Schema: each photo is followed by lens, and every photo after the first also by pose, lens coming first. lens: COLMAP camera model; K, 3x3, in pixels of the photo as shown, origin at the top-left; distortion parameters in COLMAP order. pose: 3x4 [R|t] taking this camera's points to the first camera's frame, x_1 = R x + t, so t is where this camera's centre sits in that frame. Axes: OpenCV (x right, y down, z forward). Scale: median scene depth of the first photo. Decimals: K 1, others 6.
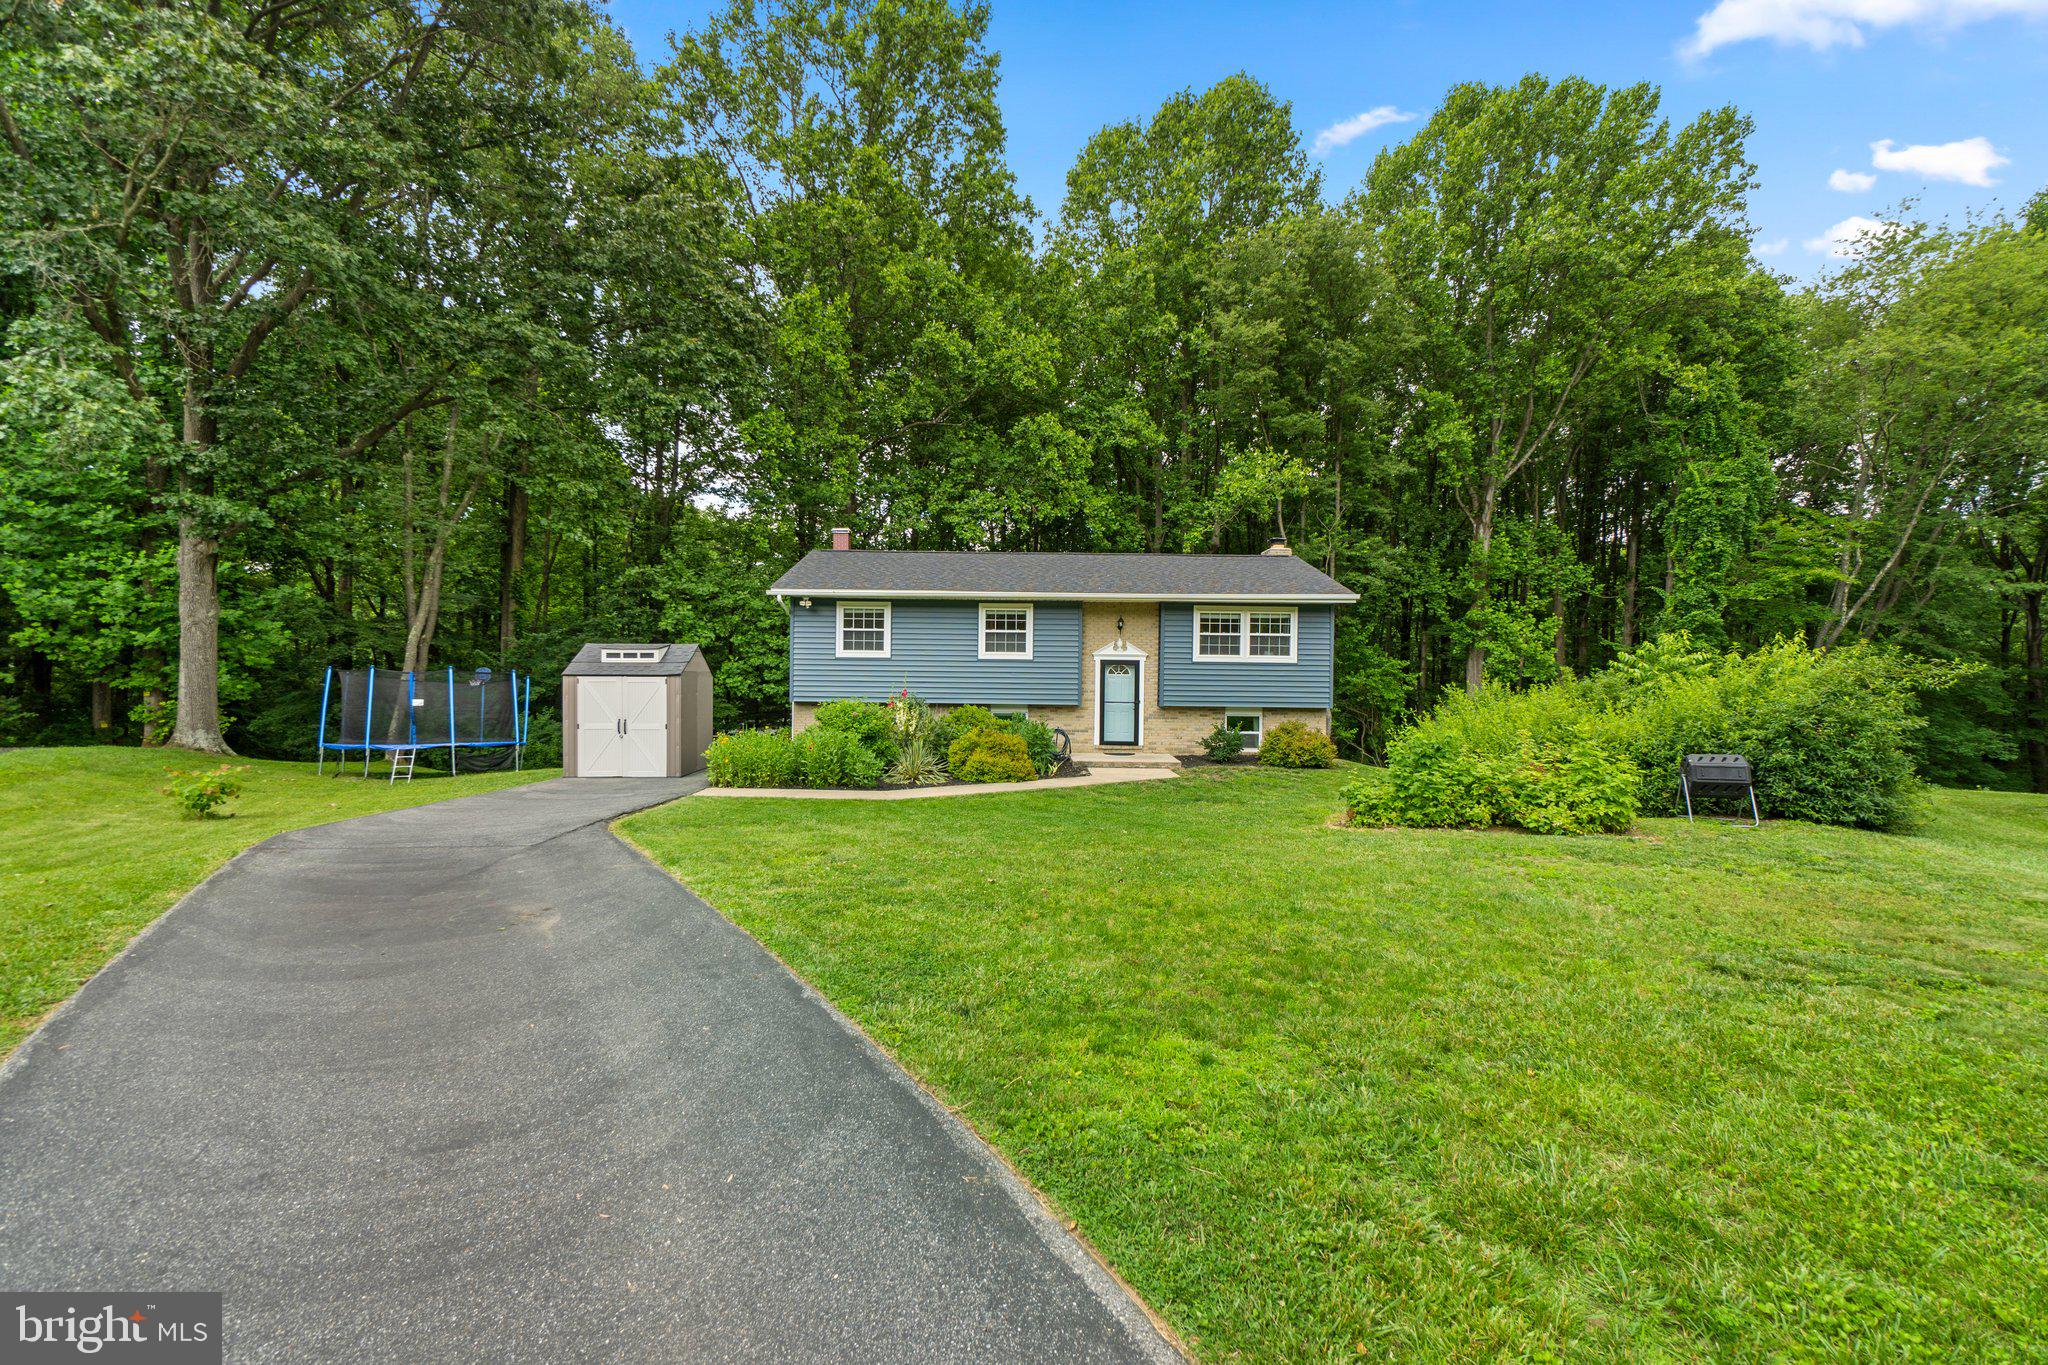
lens RADIAL K [[893.8, 0, 1007.4], [0, 893.8, 693.8], [0, 0, 1]] dist [-0.004076, 0.001636]
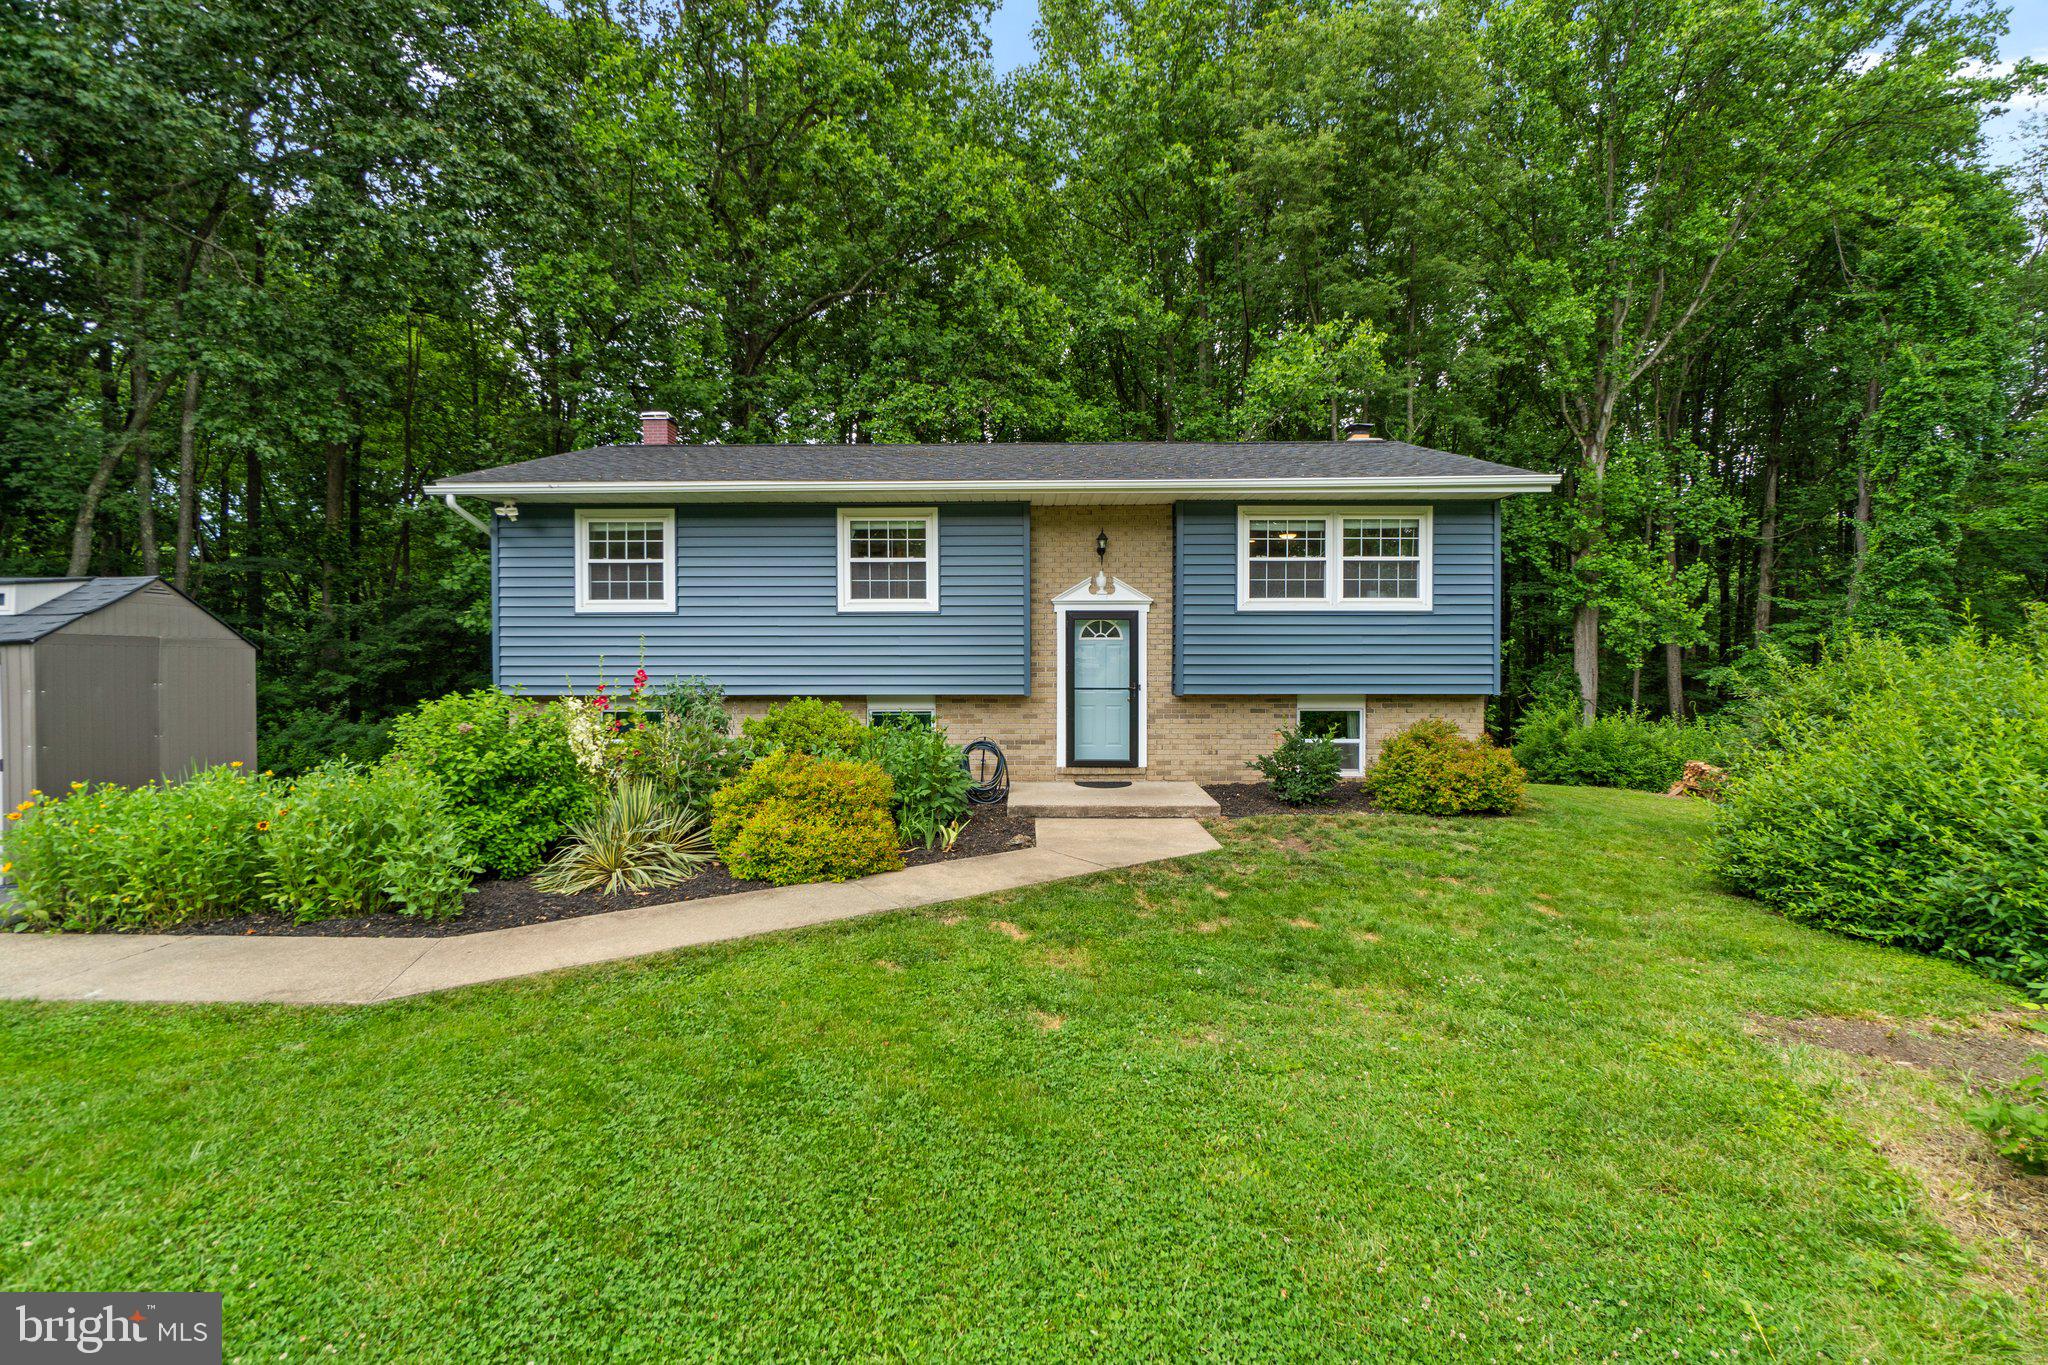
lens RADIAL K [[893.8, 0, 1005.0], [0, 893.8, 676.9], [0, 0, 1]] dist [-0.004076, 0.001636]
pose [[0.999774, -0.013732, -0.016256, 0.075495], [0.013741, 0.999905, 0.000457, 0.001314], [0.016249, -0.000681, 0.999868, 0.455565]]
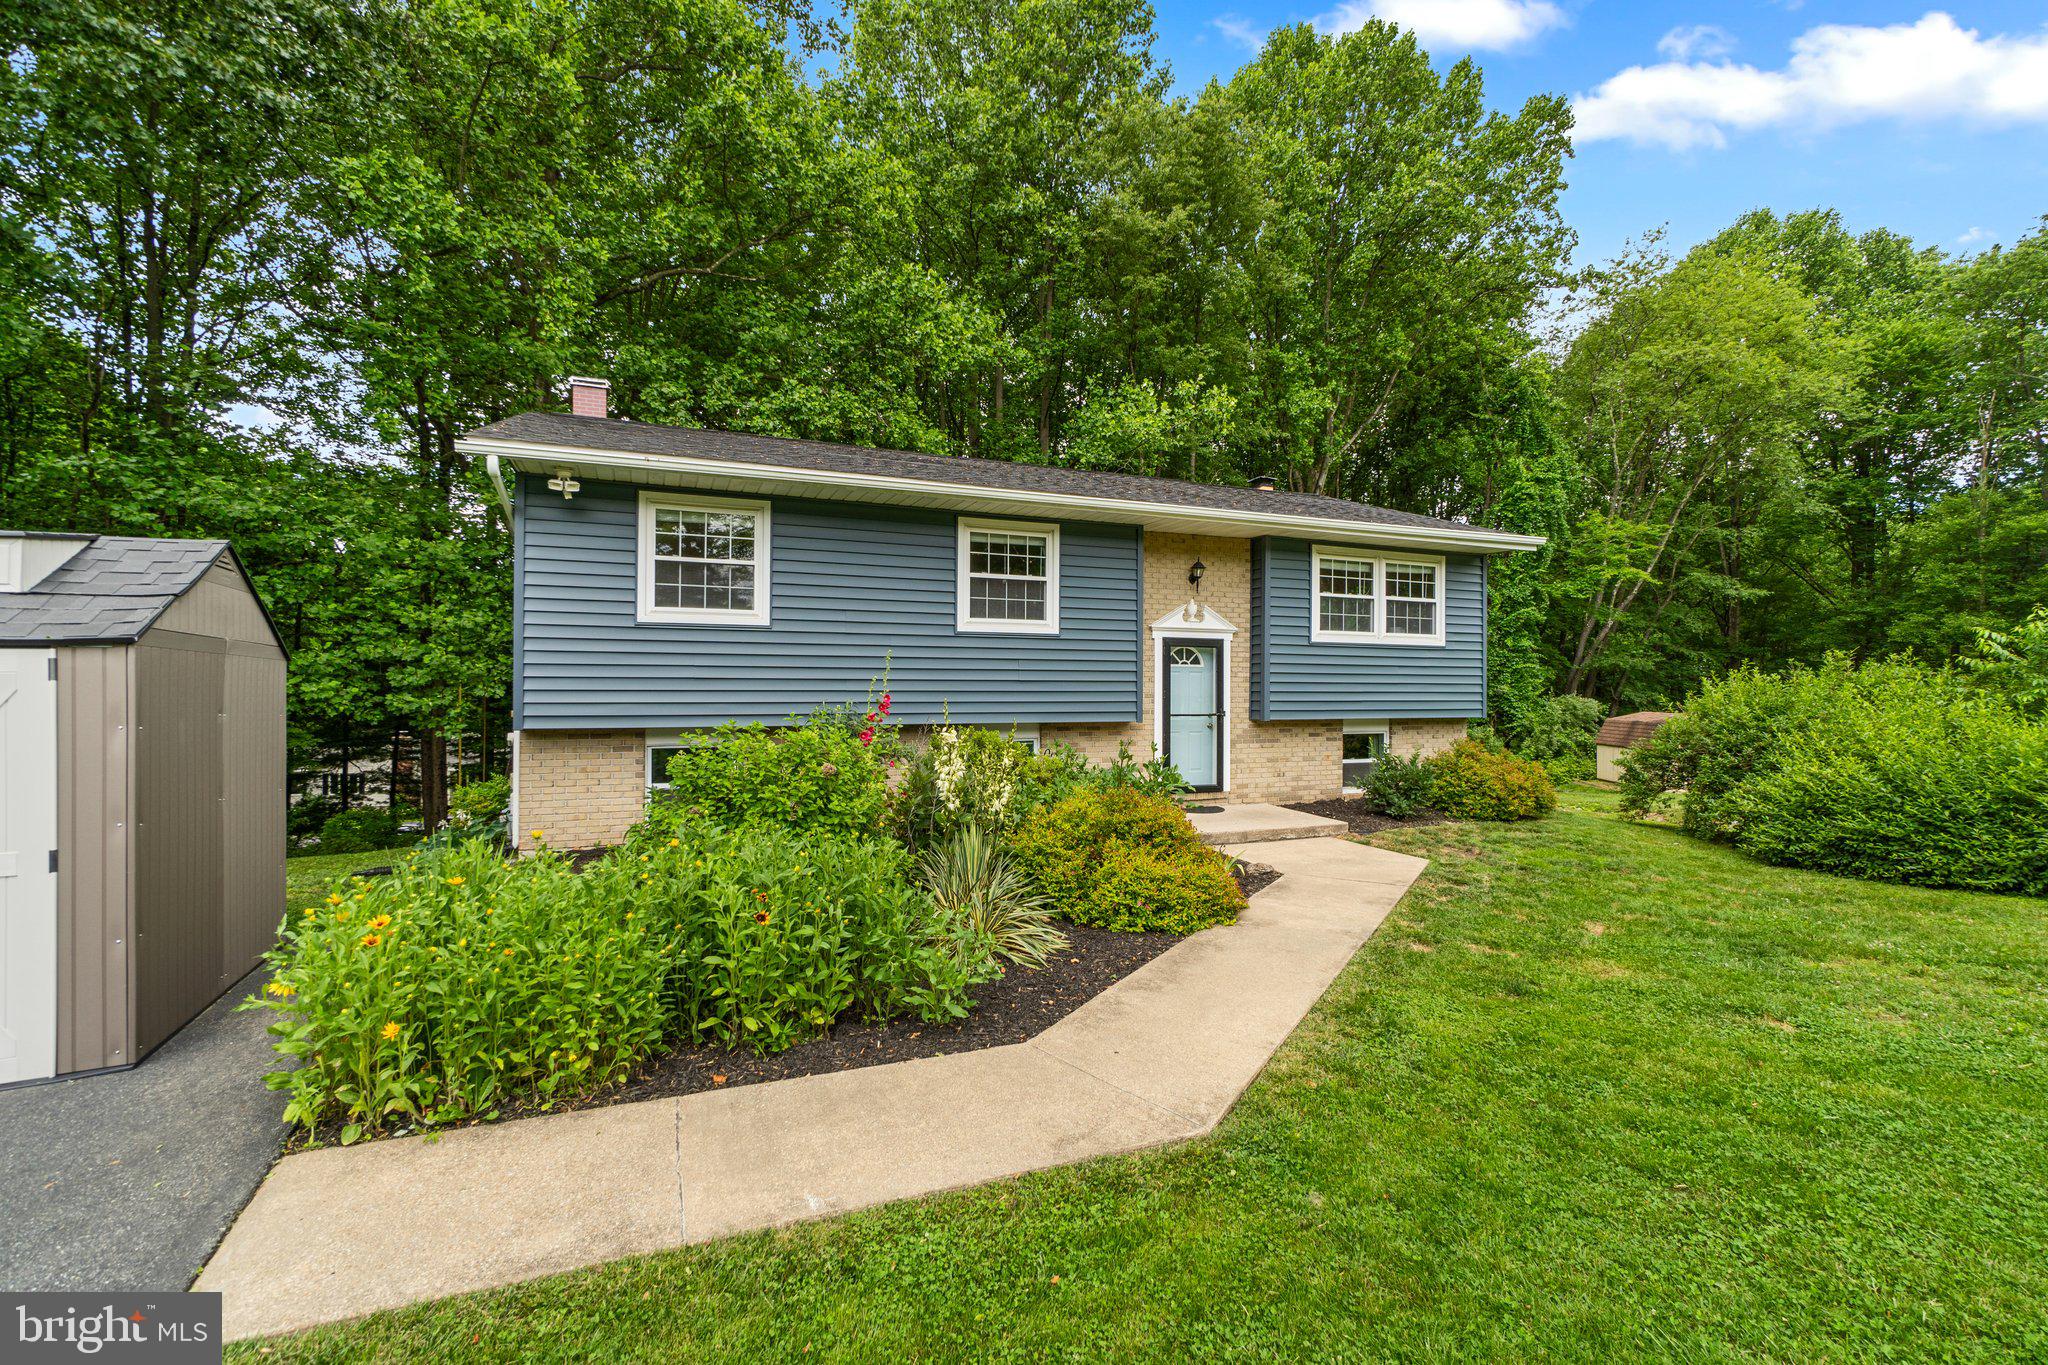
lens RADIAL K [[893.8, 0, 1021.1], [0, 893.8, 686.2], [0, 0, 1]] dist [-0.004076, 0.001636]
pose [[0.925075, -0.008269, 0.379694, -0.181856], [0.015657, 0.999743, -0.016374, -0.000889], [-0.379461, 0.021092, 0.924967, 0.531201]]
